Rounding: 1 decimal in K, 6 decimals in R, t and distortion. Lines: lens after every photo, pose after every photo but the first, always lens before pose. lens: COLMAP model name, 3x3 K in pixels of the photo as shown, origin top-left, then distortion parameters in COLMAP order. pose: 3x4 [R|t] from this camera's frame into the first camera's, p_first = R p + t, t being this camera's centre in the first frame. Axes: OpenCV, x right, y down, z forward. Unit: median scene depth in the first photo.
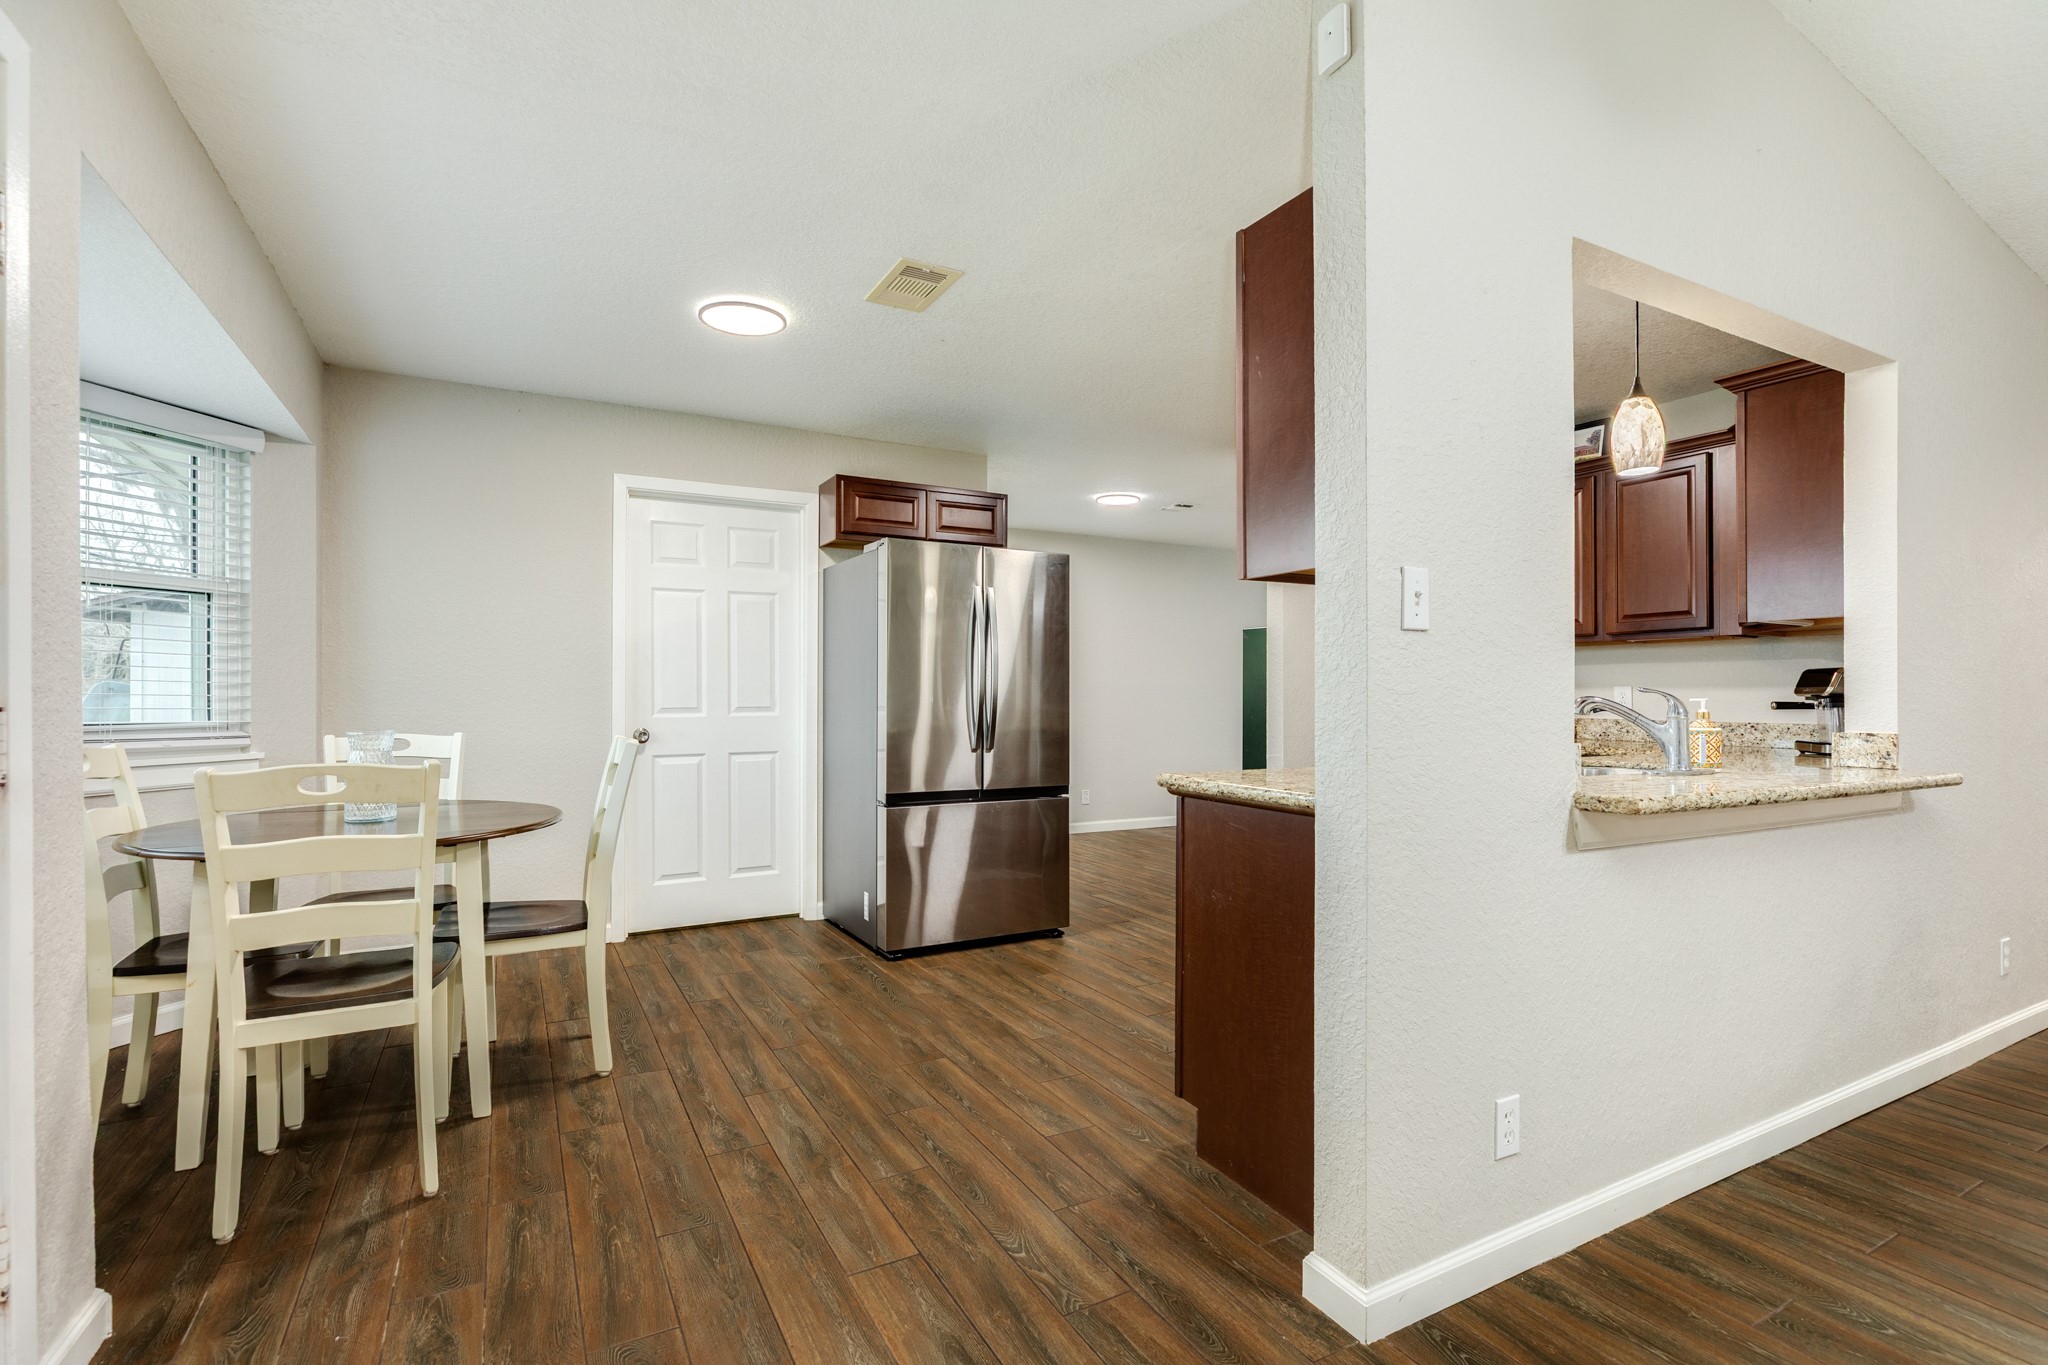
lens RADIAL K [[930.7, 0, 1021.1], [0, 930.7, 687.5], [0, 0, 1]] dist [0.001865, 0.000237]
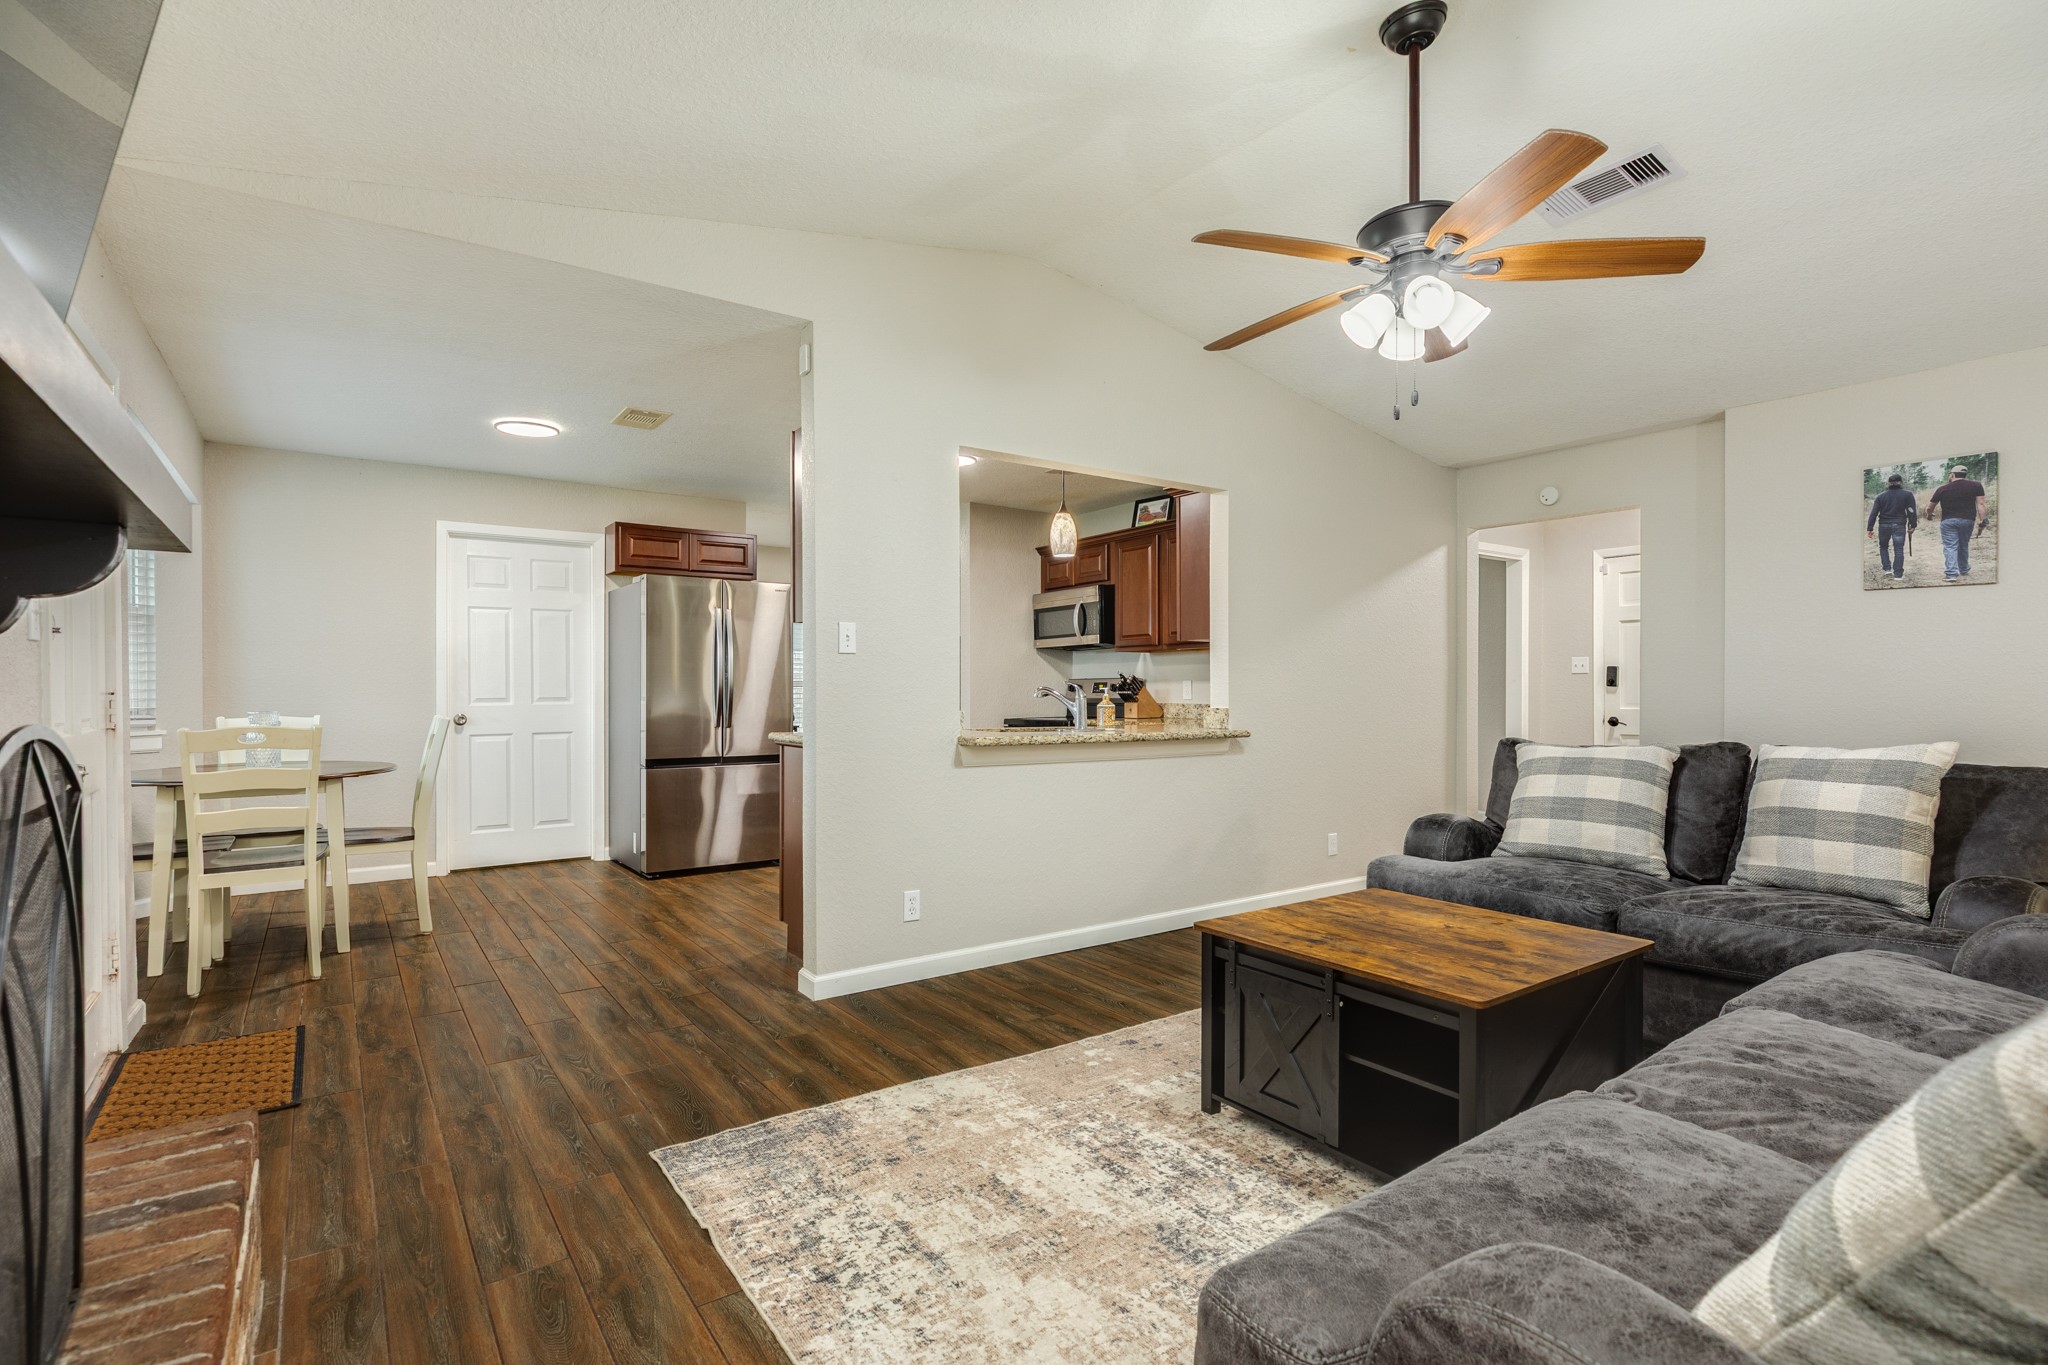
lens RADIAL K [[954.1, 0, 1006.4], [0, 954.1, 687.2], [0, 0, 1]] dist [0.002644, 0.000719]
pose [[0.993685, -0.002103, 0.112187, 0.269889], [0.001472, 0.999983, 0.005705, -0.000306], [-0.112197, -0.005504, 0.993671, -0.554215]]
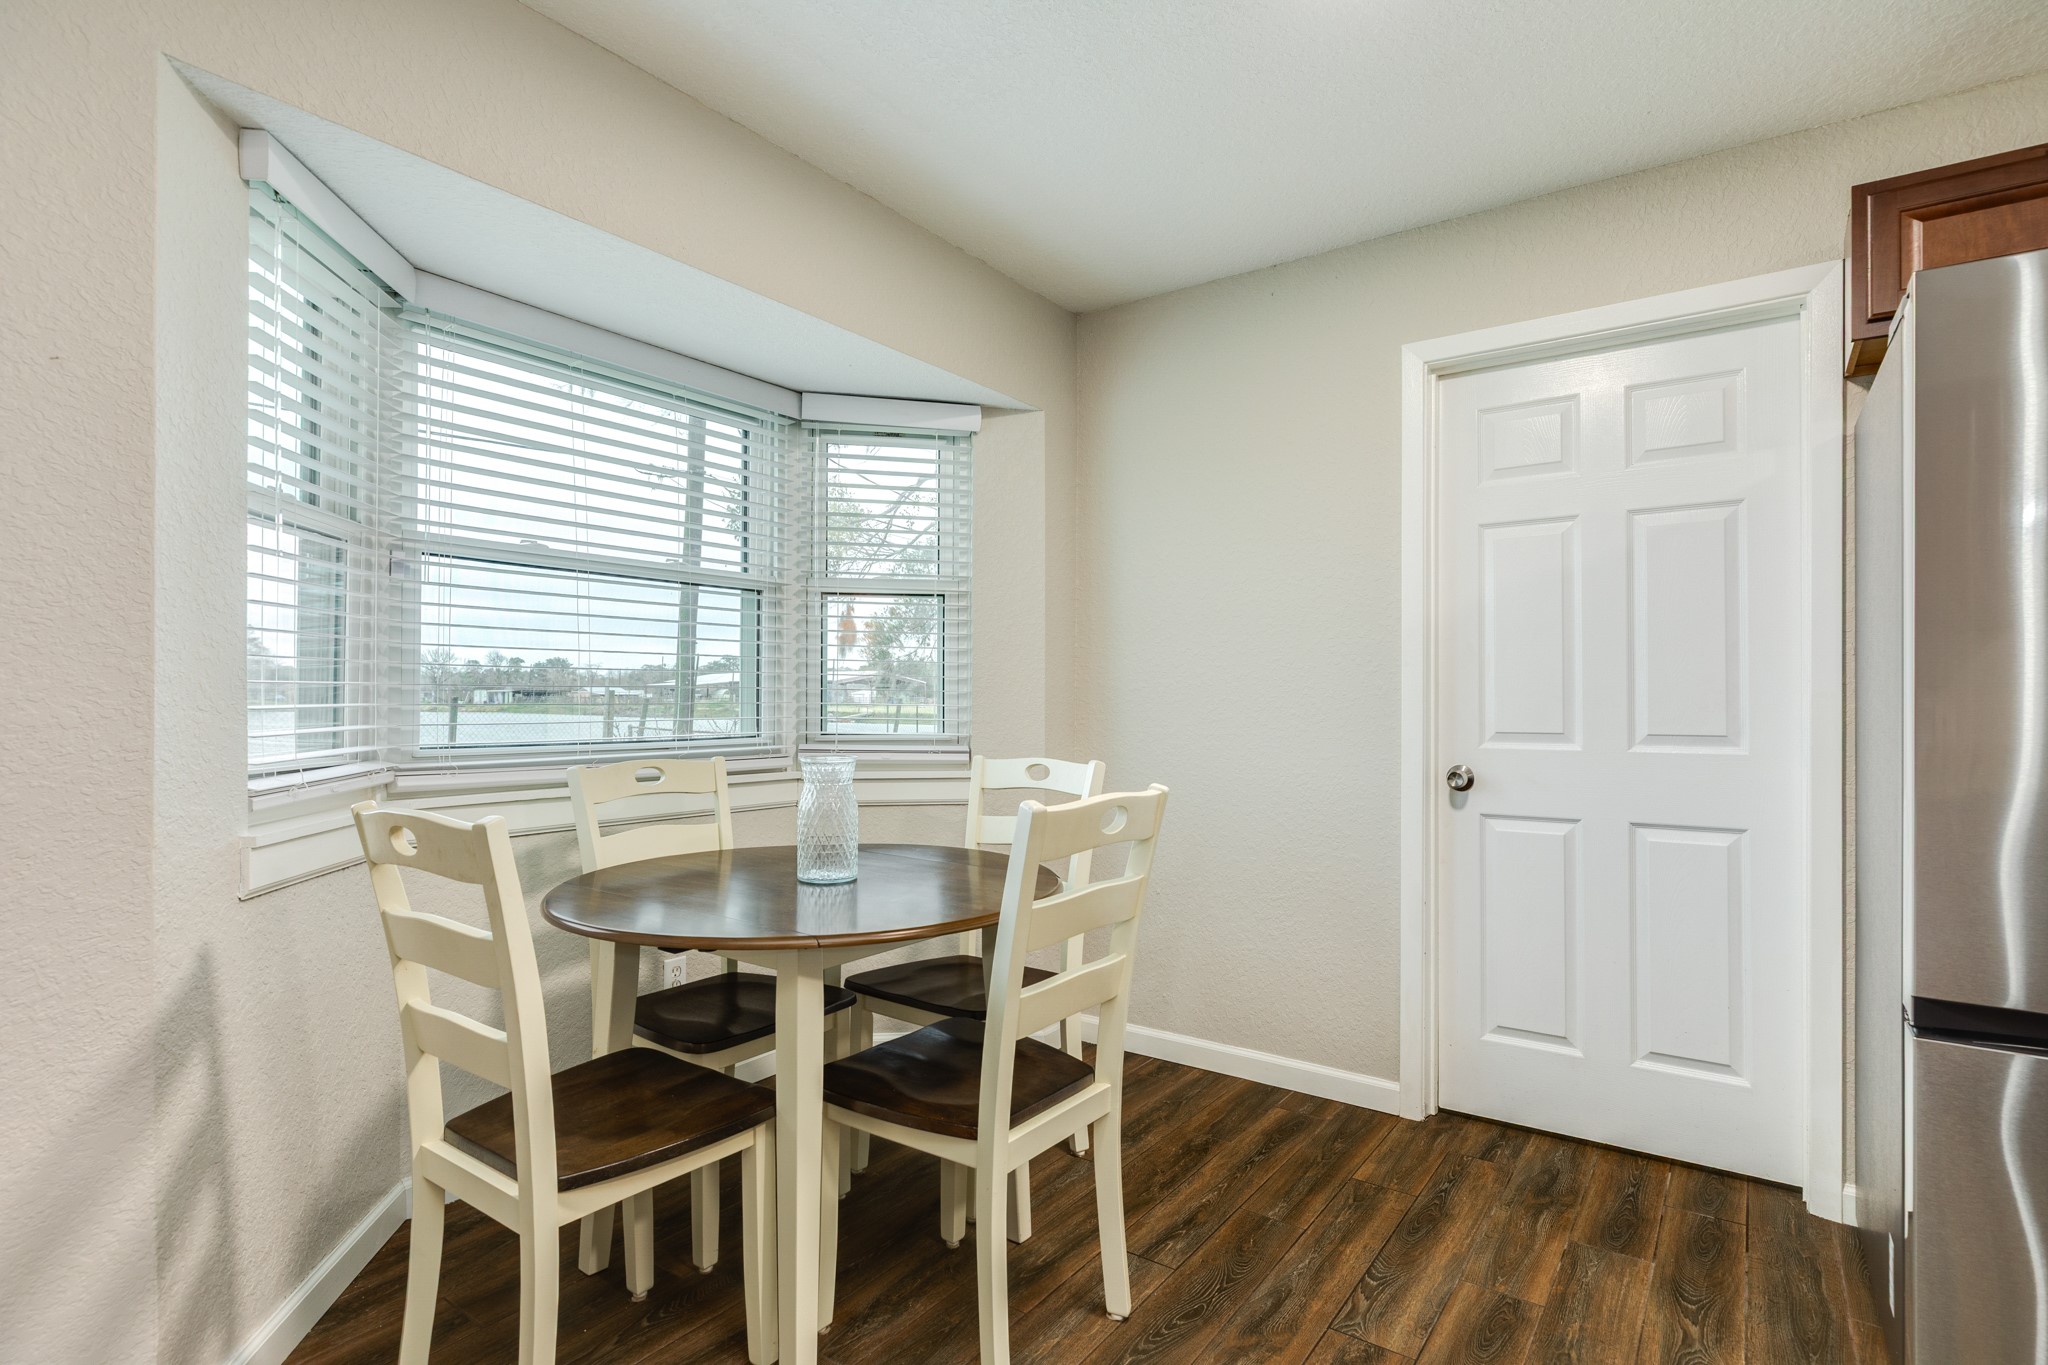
lens RADIAL K [[1014.3, 0, 1018.4], [0, 1014.3, 694.4], [0, 0, 1]] dist [0.000567, -0.000192]
pose [[0.438710, -0.004444, -0.898618, 0.060733], [0.001351, 0.999990, -0.004286, 0.001299], [0.898628, 0.000666, 0.438712, 0.618252]]
